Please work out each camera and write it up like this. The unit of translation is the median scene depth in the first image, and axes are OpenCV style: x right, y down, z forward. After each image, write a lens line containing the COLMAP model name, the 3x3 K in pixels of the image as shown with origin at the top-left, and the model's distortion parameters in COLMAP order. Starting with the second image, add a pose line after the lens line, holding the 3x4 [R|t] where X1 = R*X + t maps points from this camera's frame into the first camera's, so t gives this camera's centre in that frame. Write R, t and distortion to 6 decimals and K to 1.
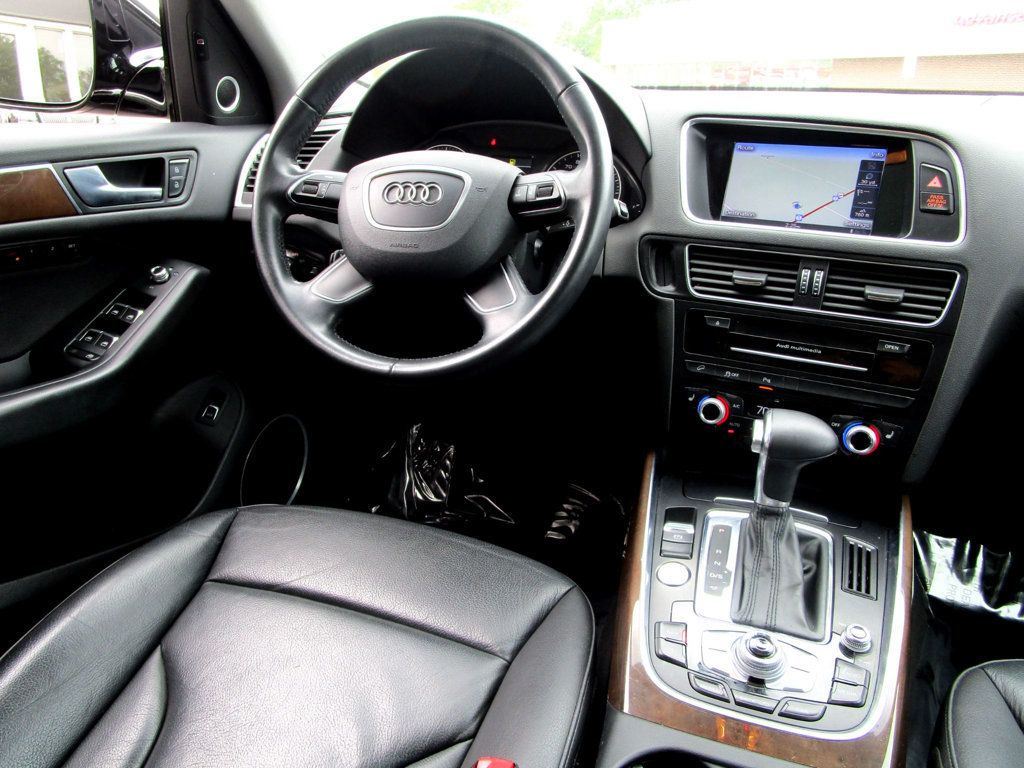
lens RADIAL K [[723.4, 0, 517.1], [0, 723.4, 381.6], [0, 0, 1]] dist [-0.016618, 0.001401]
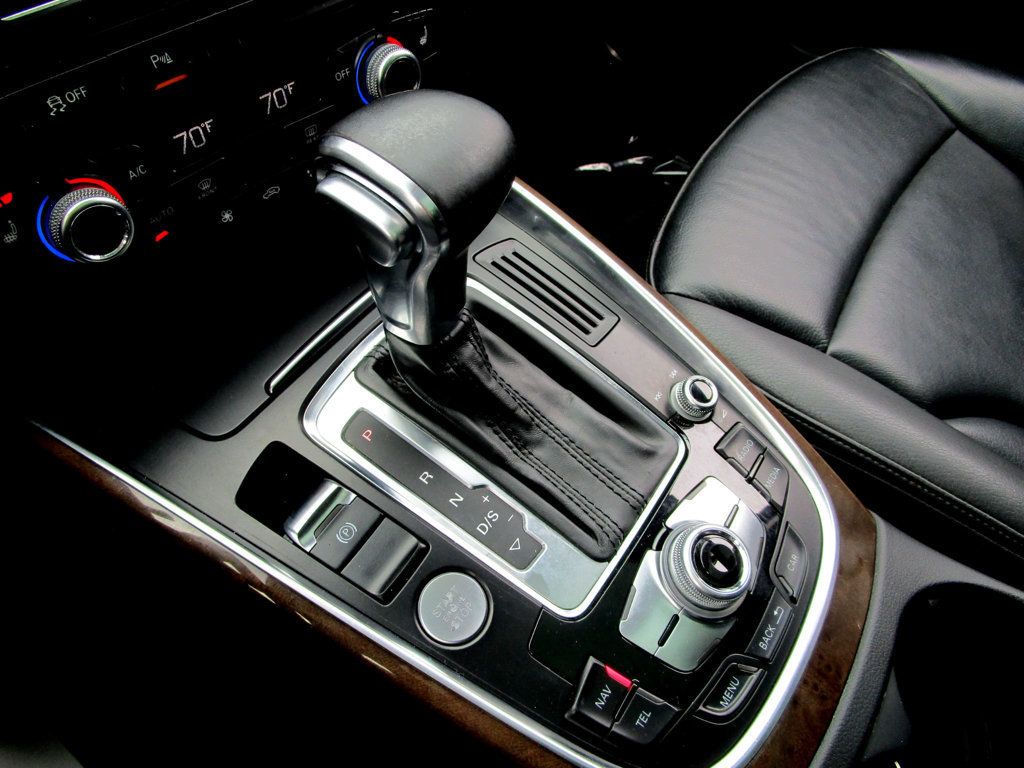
lens RADIAL K [[659.6, 0, 471.3], [0, 659.6, 360.0], [0, 0, 1]] dist [-0.003797, -0.000628]
pose [[0.272232, -0.763135, 0.586101, 0.092187], [0.302776, 0.646102, 0.700627, -0.084128], [-0.913354, -0.013276, 0.406949, 0.734851]]
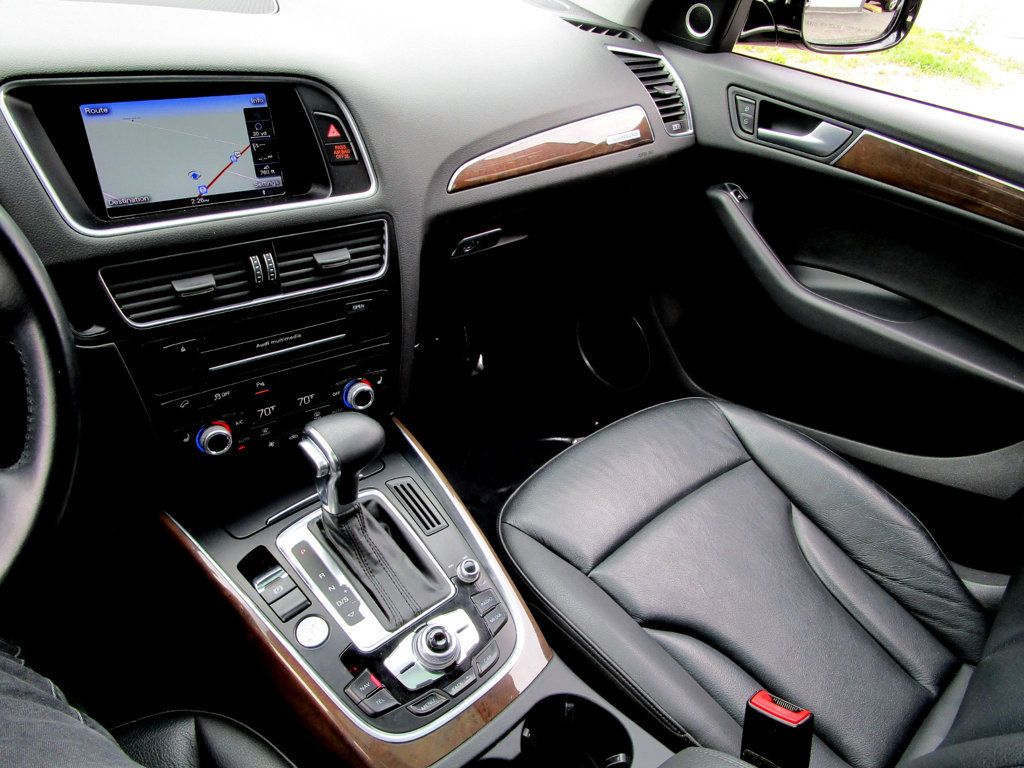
lens RADIAL K [[723.4, 0, 517.1], [0, 723.4, 381.6], [0, 0, 1]] dist [-0.016618, 0.001401]
pose [[0.451567, -0.491851, 0.744426, -0.182430], [0.213628, 0.869669, 0.445015, -0.339546], [-0.866285, -0.041923, 0.497787, 0.268744]]
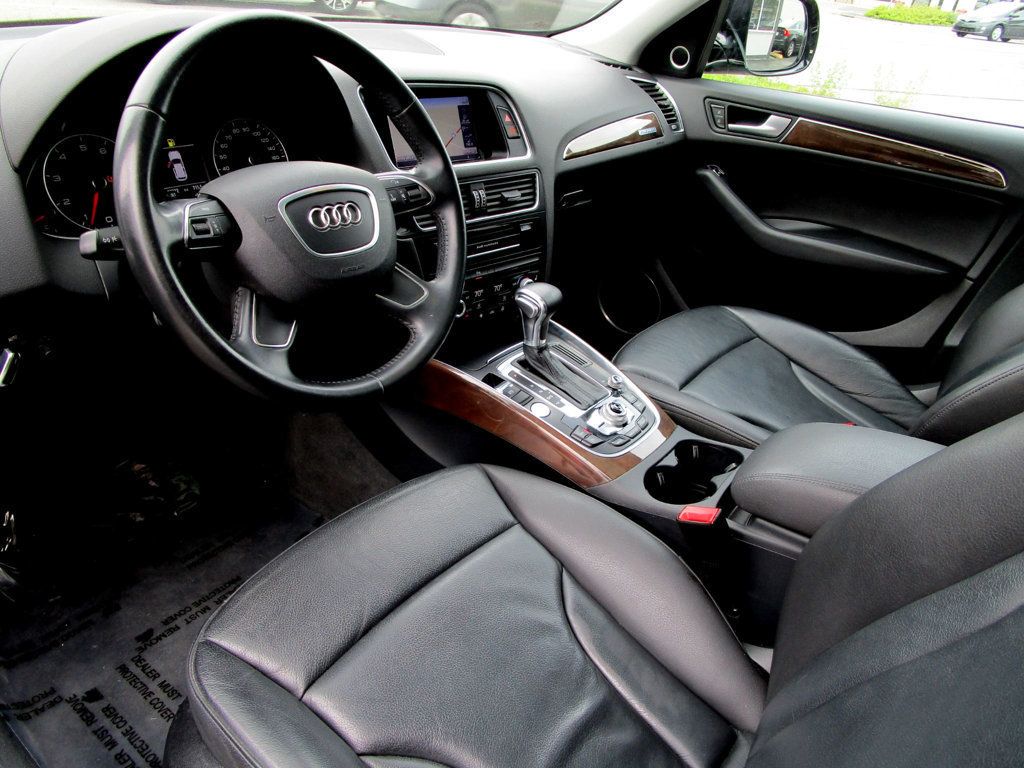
lens RADIAL K [[723.4, 0, 517.1], [0, 723.4, 381.6], [0, 0, 1]] dist [-0.016618, 0.001401]
pose [[0.316403, -0.456613, 0.831501, -0.929774], [0.255691, 0.885142, 0.388774, -0.351377], [-0.913516, 0.089598, 0.396814, 0.375387]]
